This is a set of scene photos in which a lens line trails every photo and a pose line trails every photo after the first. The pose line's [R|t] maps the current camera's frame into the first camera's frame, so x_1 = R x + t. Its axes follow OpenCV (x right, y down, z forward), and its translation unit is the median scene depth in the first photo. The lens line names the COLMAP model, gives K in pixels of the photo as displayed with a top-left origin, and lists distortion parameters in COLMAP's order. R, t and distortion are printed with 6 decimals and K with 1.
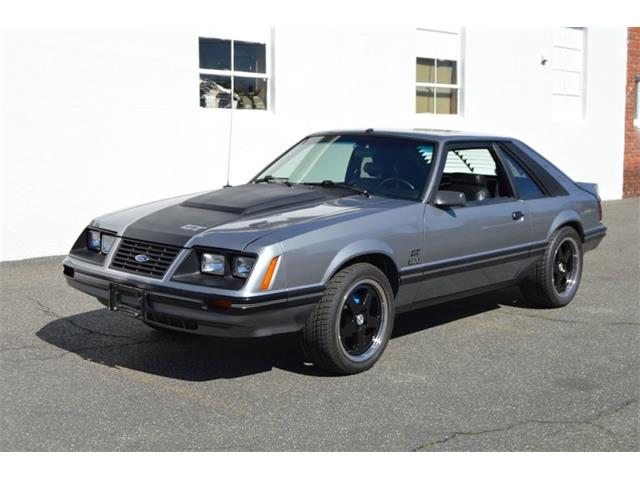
lens RADIAL K [[956.7, 0, 320.0], [0, 956.7, 240.0], [0, 0, 1]] dist [-0.064989, -0.030580]
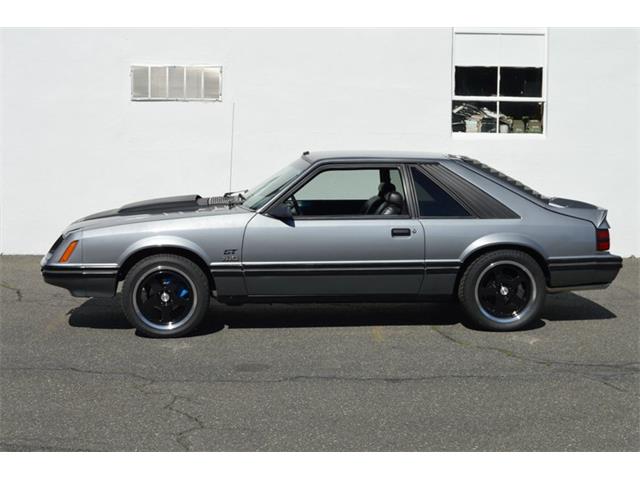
lens RADIAL K [[1060.7, 0, 320.0], [0, 1060.7, 240.0], [0, 0, 1]] dist [-0.061840, -0.017348]
pose [[0.698075, 0.055124, -0.713900, 0.930672], [-0.079170, 0.996861, -0.000442, -0.008587], [0.711634, 0.056828, 0.700248, 0.101135]]
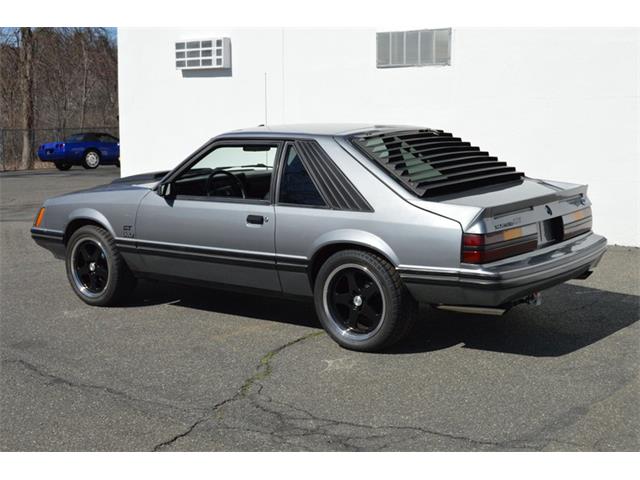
lens RADIAL K [[956.7, 0, 320.0], [0, 956.7, 240.0], [0, 0, 1]] dist [-0.064989, -0.030580]
pose [[0.029069, 0.129161, -0.991197, 1.068200], [-0.103151, 0.986710, 0.125551, -0.121704], [0.994241, 0.098594, 0.042006, 0.964861]]
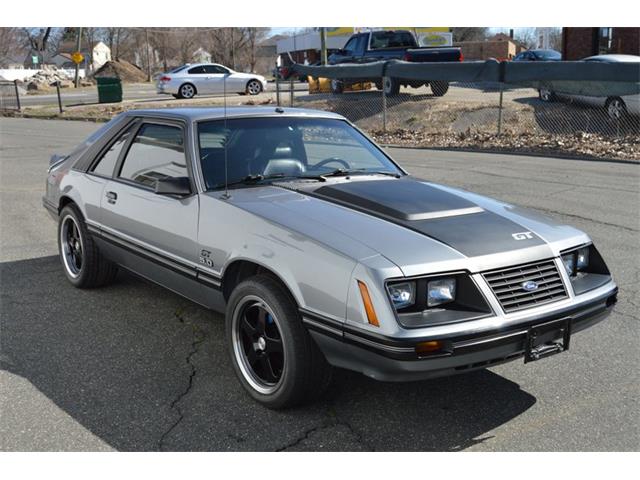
lens RADIAL K [[758.4, 0, 320.0], [0, 758.4, 240.0], [0, 0, 1]] dist [-0.058415, 0.000715]
pose [[0.217576, -0.215979, 0.951847, -0.601964], [0.120902, 0.973663, 0.193293, -0.119345], [-0.968526, 0.073025, 0.237959, 0.745843]]
